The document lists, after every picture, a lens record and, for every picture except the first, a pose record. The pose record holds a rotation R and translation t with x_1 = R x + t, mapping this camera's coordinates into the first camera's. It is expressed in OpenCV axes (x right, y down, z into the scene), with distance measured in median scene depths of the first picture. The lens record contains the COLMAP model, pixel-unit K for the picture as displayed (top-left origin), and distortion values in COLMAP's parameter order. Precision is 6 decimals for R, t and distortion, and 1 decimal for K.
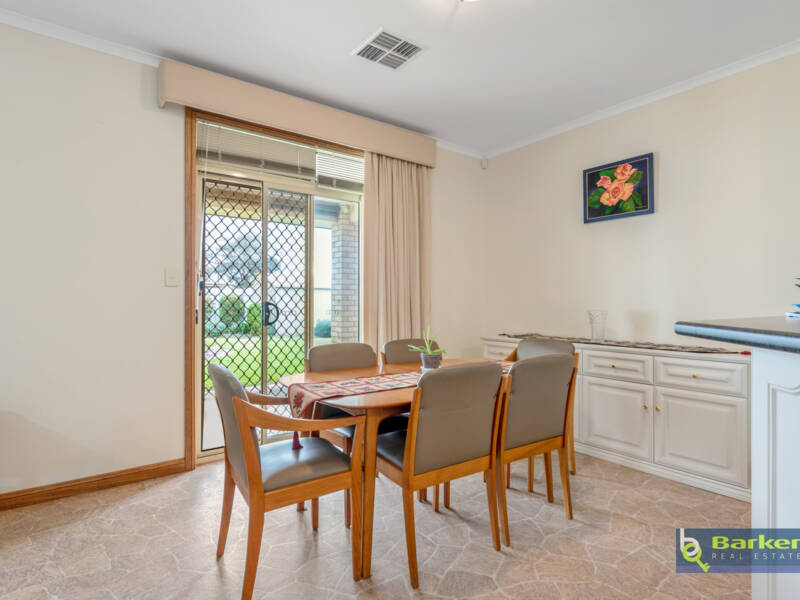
lens RADIAL K [[438.5, 0, 399.8], [0, 438.5, 303.6], [0, 0, 1]] dist [-0.016487, 0.000033]
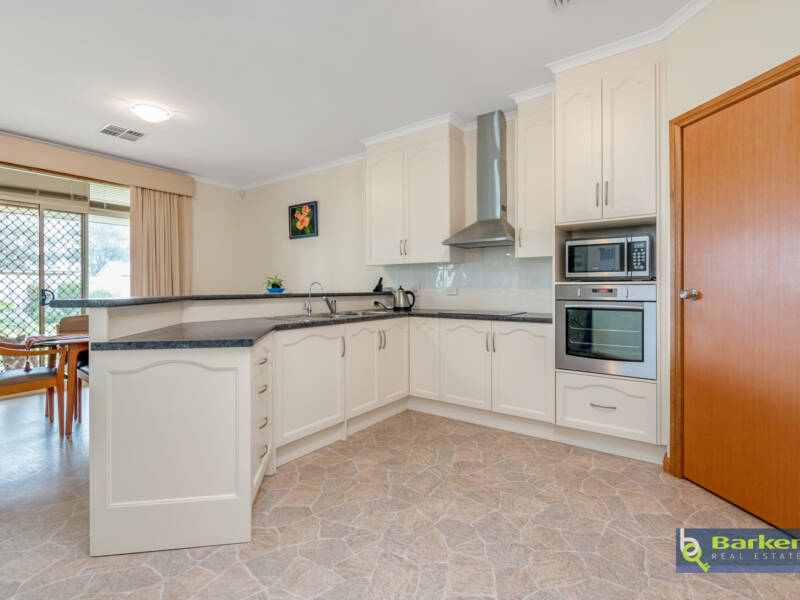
lens RADIAL K [[392.7, 0, 398.1], [0, 392.7, 286.1], [0, 0, 1]] dist [0.013609, -0.000553]
pose [[0.956679, -0.005254, 0.291098, 0.393436], [0.007648, 0.999946, -0.007088, 0.004104], [-0.291045, 0.009008, 0.956667, -0.524351]]
